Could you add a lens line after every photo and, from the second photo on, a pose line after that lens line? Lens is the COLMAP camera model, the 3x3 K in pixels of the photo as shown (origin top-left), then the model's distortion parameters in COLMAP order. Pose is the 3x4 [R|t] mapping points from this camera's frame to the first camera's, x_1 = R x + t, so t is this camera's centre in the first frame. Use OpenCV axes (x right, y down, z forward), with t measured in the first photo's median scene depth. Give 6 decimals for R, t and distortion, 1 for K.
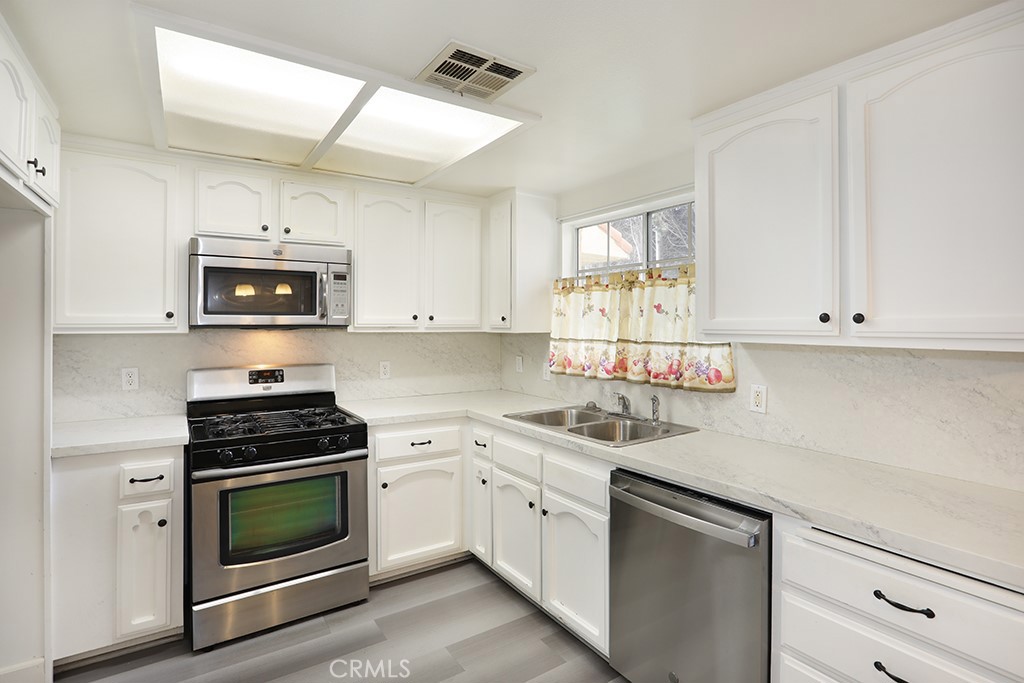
lens RADIAL K [[505.9, 0, 513.9], [0, 505.9, 317.9], [0, 0, 1]] dist [-0.058425, 0.035538]
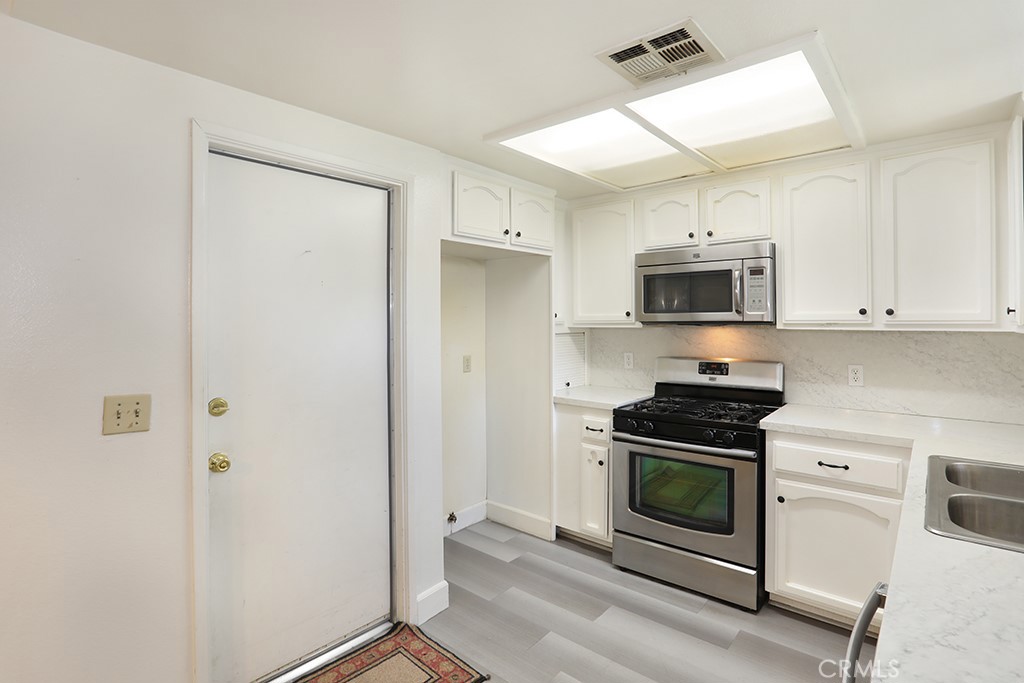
lens RADIAL K [[505.9, 0, 513.9], [0, 505.9, 317.9], [0, 0, 1]] dist [-0.058425, 0.035538]
pose [[0.284213, -0.006815, -0.958737, 0.450501], [0.014316, 0.999893, -0.002864, 0.003523], [0.958654, -0.012911, 0.284280, 0.279769]]
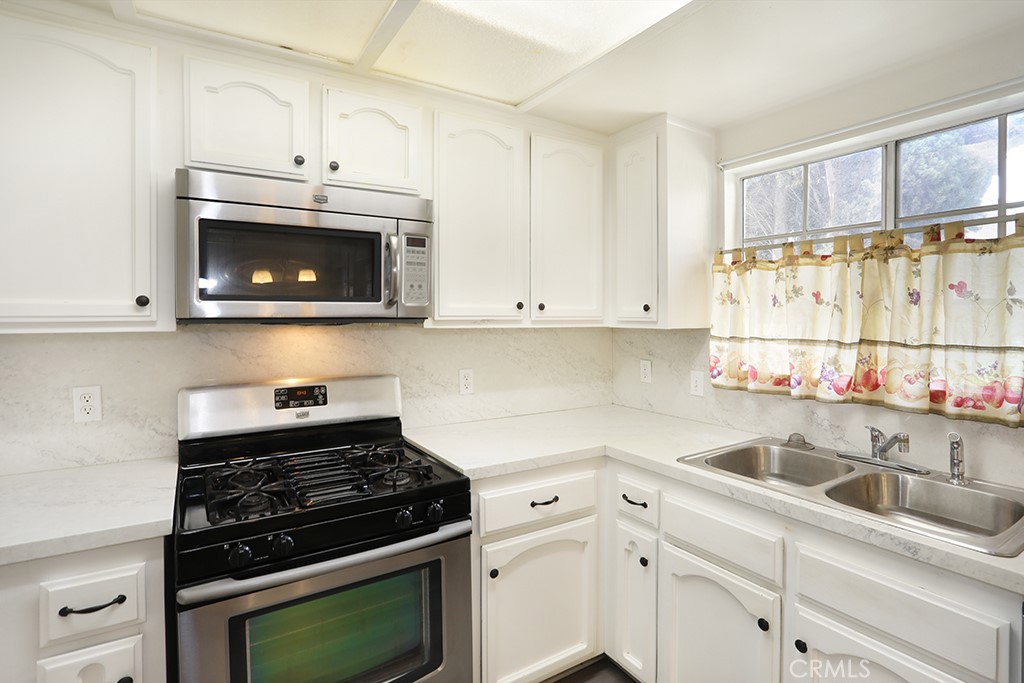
lens RADIAL K [[511.0, 0, 523.8], [0, 511.0, 319.7], [0, 0, 1]] dist [-0.056477, 0.024168]
pose [[0.999898, -0.000445, -0.014303, -0.203997], [0.000738, 0.999790, 0.020503, 0.003976], [0.014291, -0.020512, 0.999687, 0.362943]]
